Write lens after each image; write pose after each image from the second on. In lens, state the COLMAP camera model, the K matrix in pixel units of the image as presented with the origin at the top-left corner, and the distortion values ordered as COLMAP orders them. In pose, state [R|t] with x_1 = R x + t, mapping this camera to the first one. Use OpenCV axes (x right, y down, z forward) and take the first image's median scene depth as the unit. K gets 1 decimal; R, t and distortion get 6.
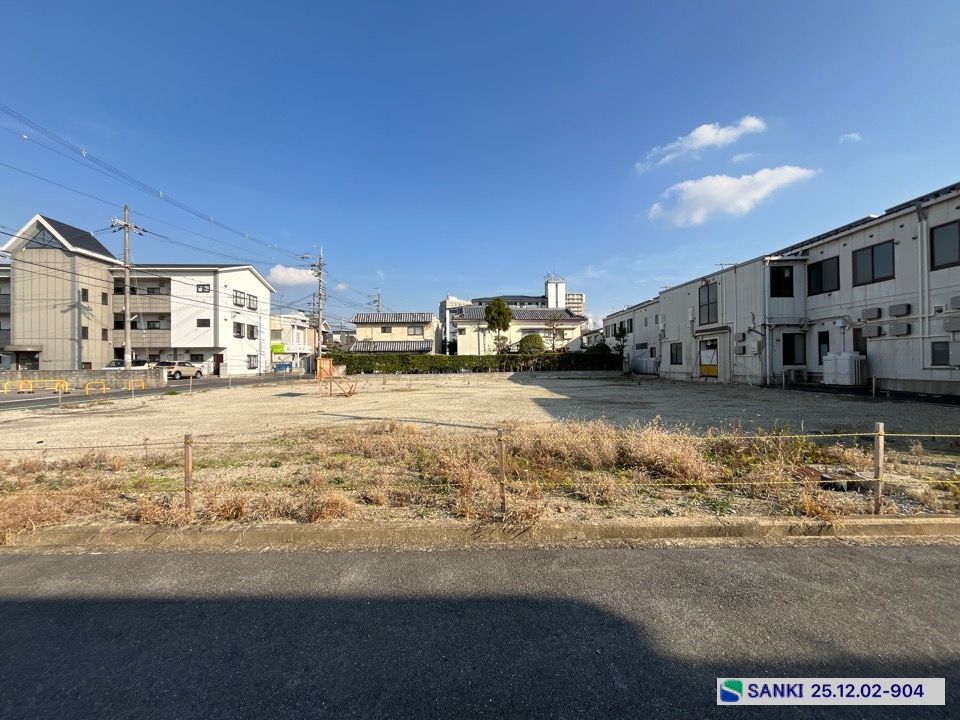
lens RADIAL K [[389.1, 0, 477.3], [0, 389.1, 361.9], [0, 0, 1]] dist [-0.002307, -0.000457]
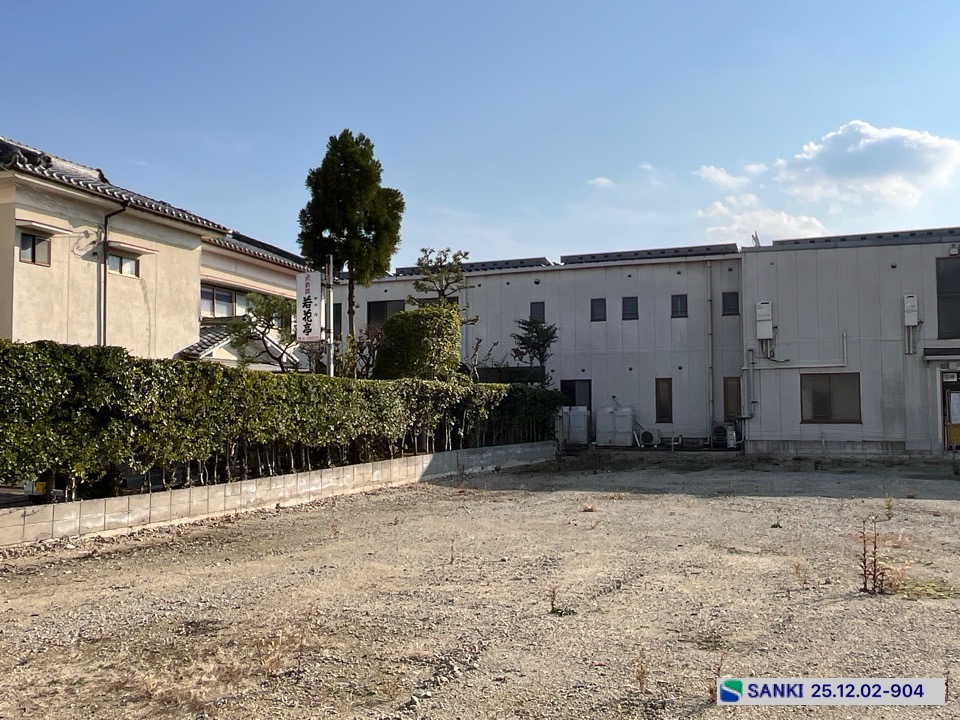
lens RADIAL K [[879.2, 0, 474.5], [0, 879.2, 360.2], [0, 0, 1]] dist [-0.001205, 0.000000]
pose [[0.366476, 0.065377, 0.928128, -0.440931], [-0.004819, 0.997648, -0.068371, 0.004522], [-0.930415, 0.020584, 0.365929, 0.829783]]
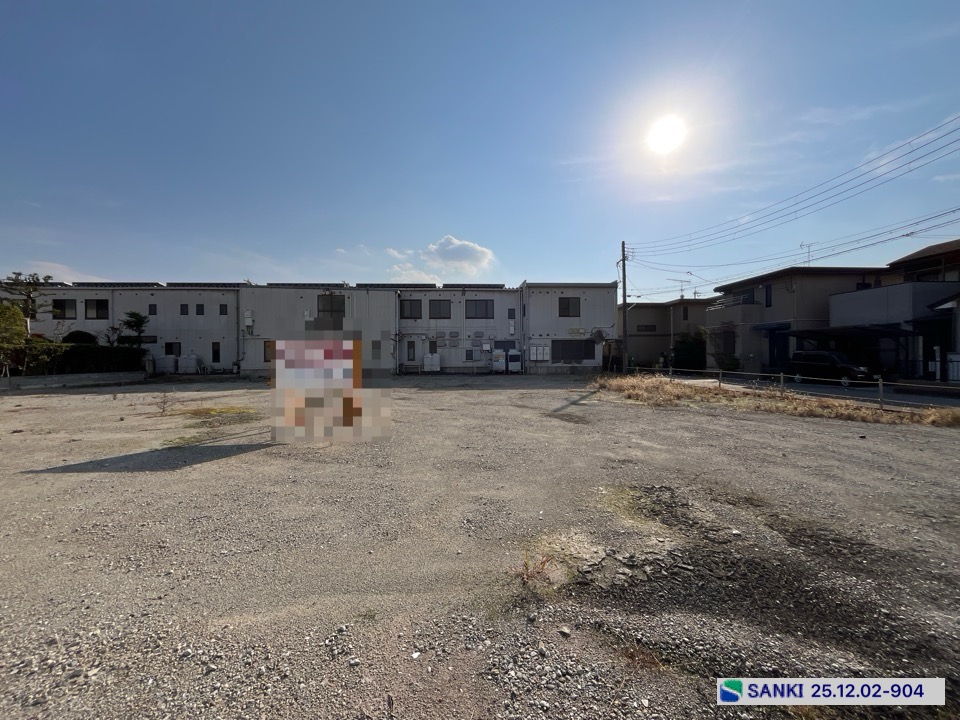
lens RADIAL K [[389.1, 0, 480.6], [0, 389.1, 372.2], [0, 0, 1]] dist [-0.002307, -0.000457]
pose [[-0.077449, -0.026776, 0.996637, -0.458765], [0.005047, 0.999616, 0.027248, 0.007434], [-0.996984, 0.007141, -0.077284, 0.444223]]
